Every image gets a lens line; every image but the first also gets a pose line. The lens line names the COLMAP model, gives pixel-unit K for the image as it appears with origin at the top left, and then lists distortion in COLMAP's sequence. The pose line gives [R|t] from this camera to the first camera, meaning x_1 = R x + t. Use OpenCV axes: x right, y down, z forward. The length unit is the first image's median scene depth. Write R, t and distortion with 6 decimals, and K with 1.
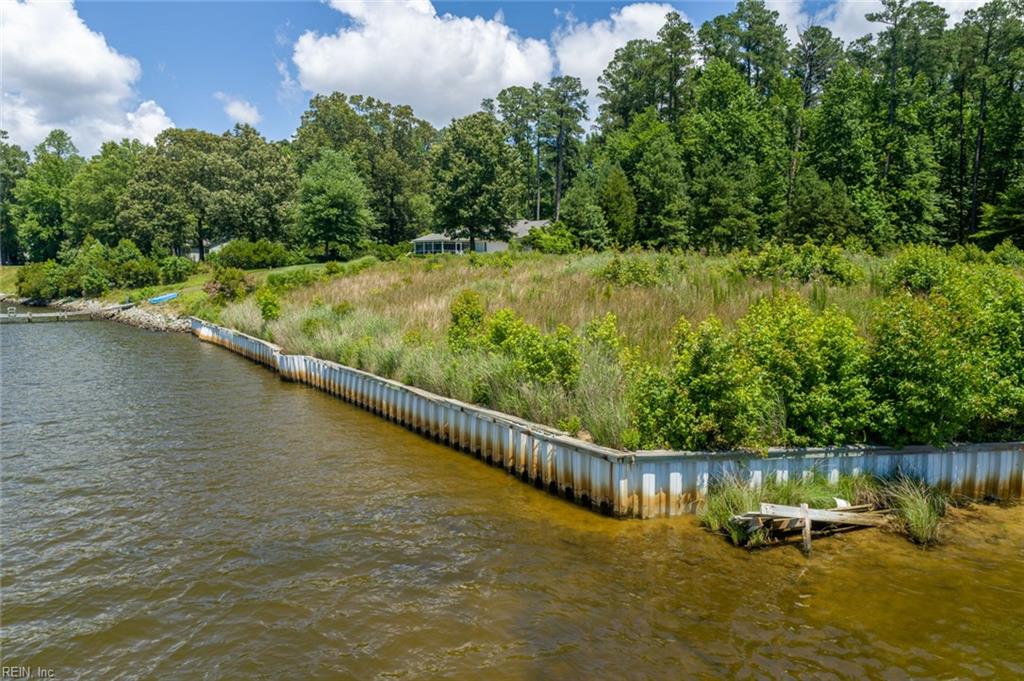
lens RADIAL K [[693.0, 0, 516.7], [0, 693.0, 344.2], [0, 0, 1]] dist [-0.007378, 0.011636]
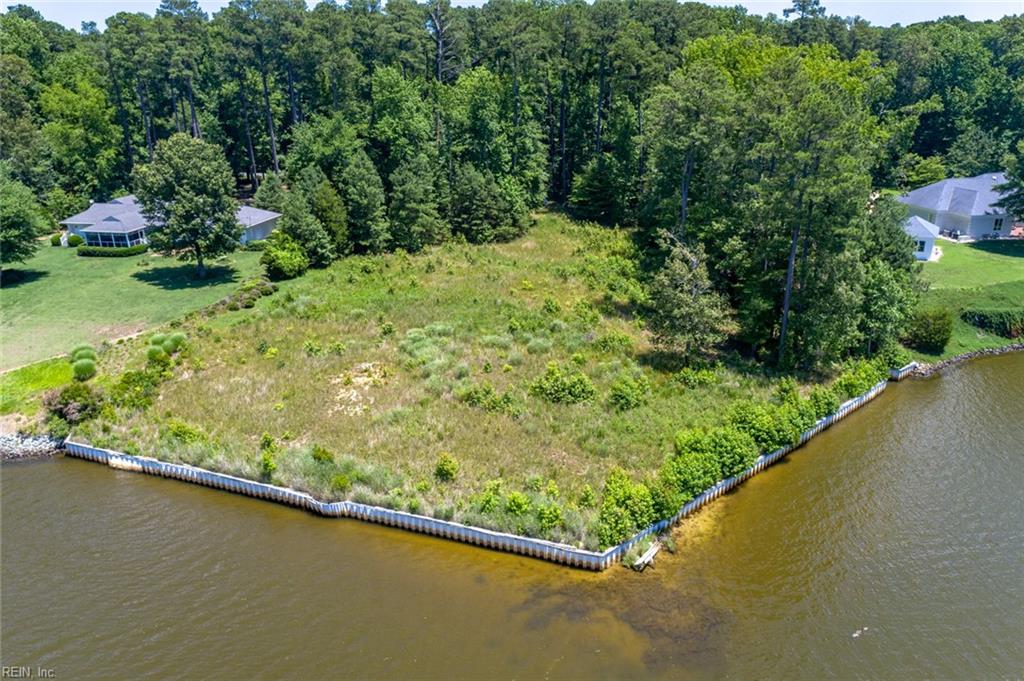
lens RADIAL K [[745.7, 0, 539.6], [0, 745.7, 355.1], [0, 0, 1]] dist [-0.006469, 0.014202]
pose [[0.814524, -0.210492, 0.540596, -0.292922], [0.069955, 0.960691, 0.268662, -0.279936], [-0.575896, -0.181014, 0.797231, -0.242441]]
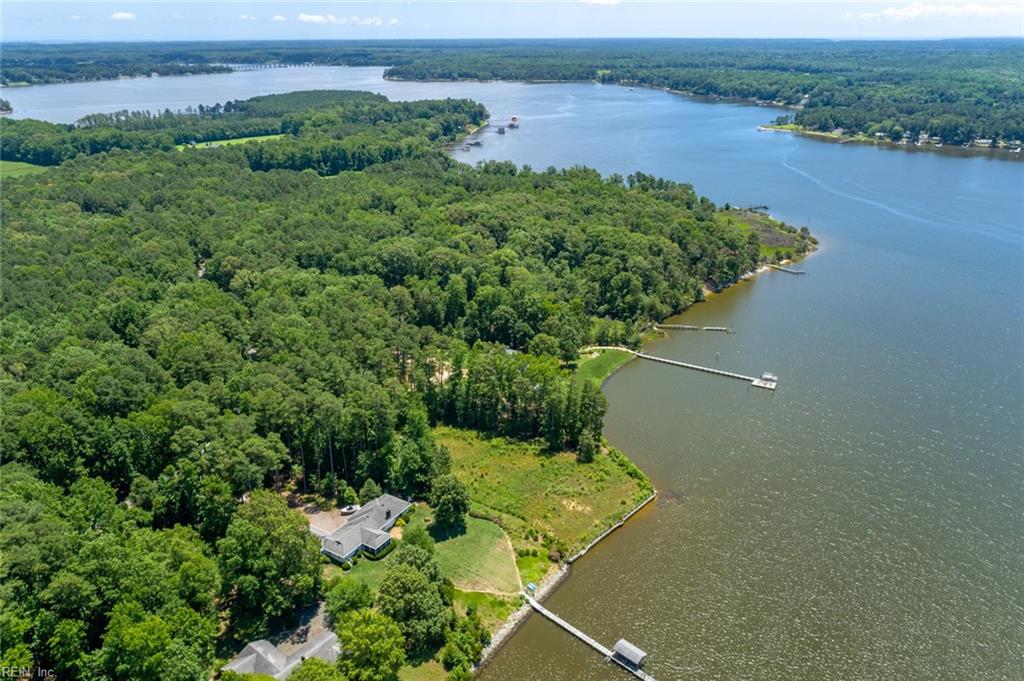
lens RADIAL K [[743.4, 0, 512.0], [0, 743.4, 340.5], [0, 0, 1]] dist [-0.004483, 0.008887]
pose [[-0.239235, -0.365745, 0.899443, -2.363199], [0.101281, 0.911889, 0.397744, -1.833066], [-0.965665, 0.186251, -0.181113, 1.167976]]
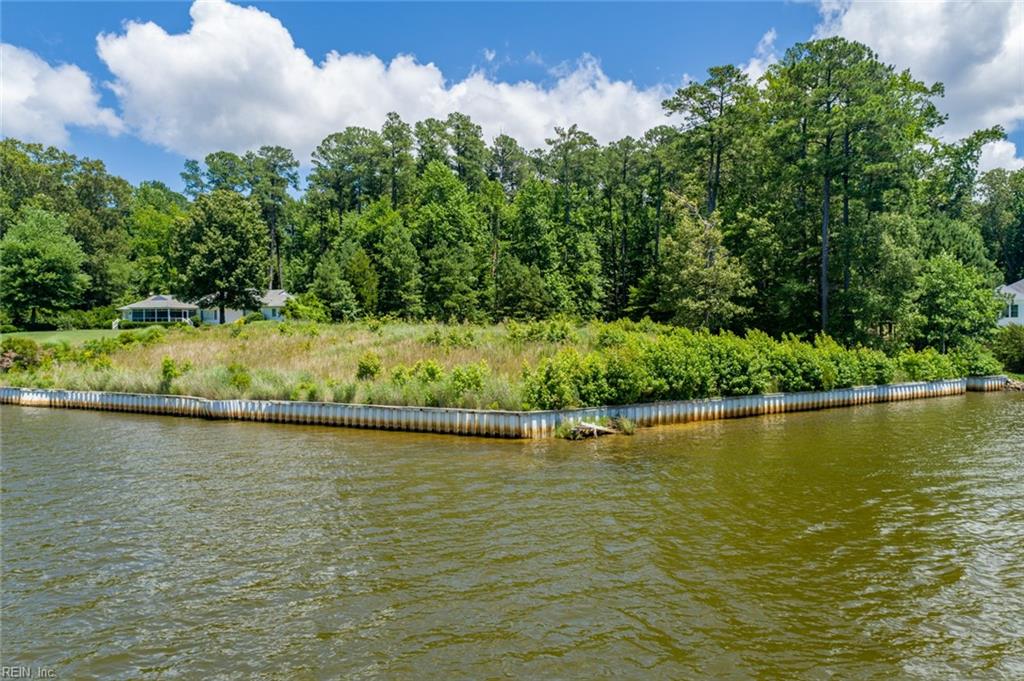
lens RADIAL K [[754.2, 0, 552.1], [0, 754.2, 361.1], [0, 0, 1]] dist [0.000567, 0.000472]
pose [[0.883177, -0.021060, 0.468567, -0.161289], [0.055349, 0.996691, -0.059528, 0.022567], [-0.465763, 0.078508, 0.881420, -0.226429]]
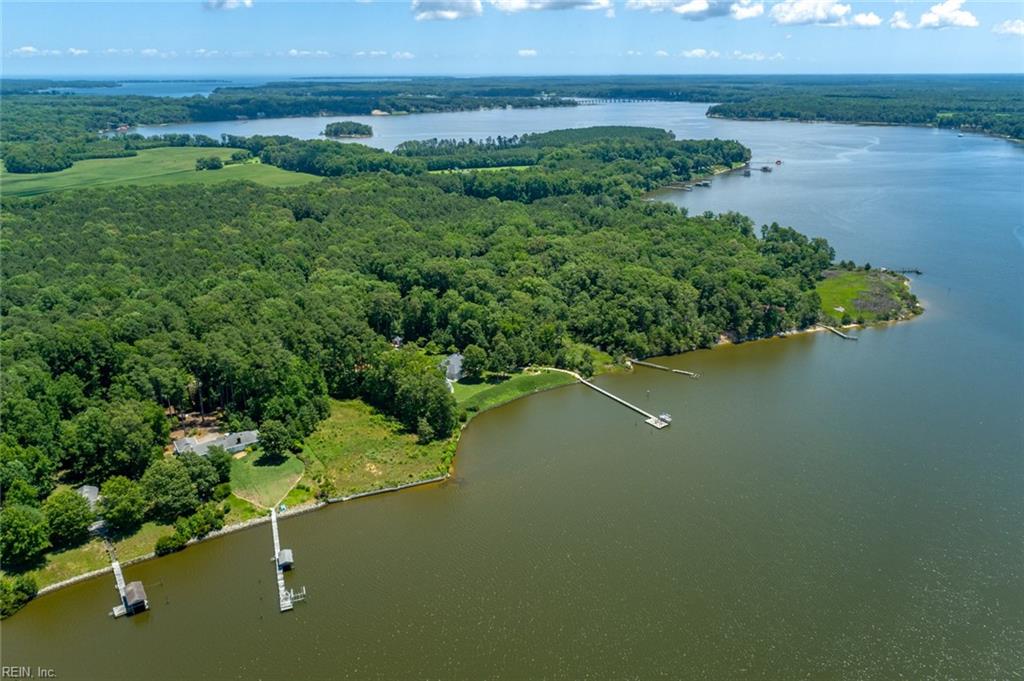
lens RADIAL K [[745.7, 0, 539.6], [0, 745.7, 355.1], [0, 0, 1]] dist [-0.006469, 0.014202]
pose [[0.191492, -0.347743, 0.917827, -3.109366], [0.099265, 0.937199, 0.334372, -1.754848], [-0.976462, 0.027079, 0.213985, -1.123698]]
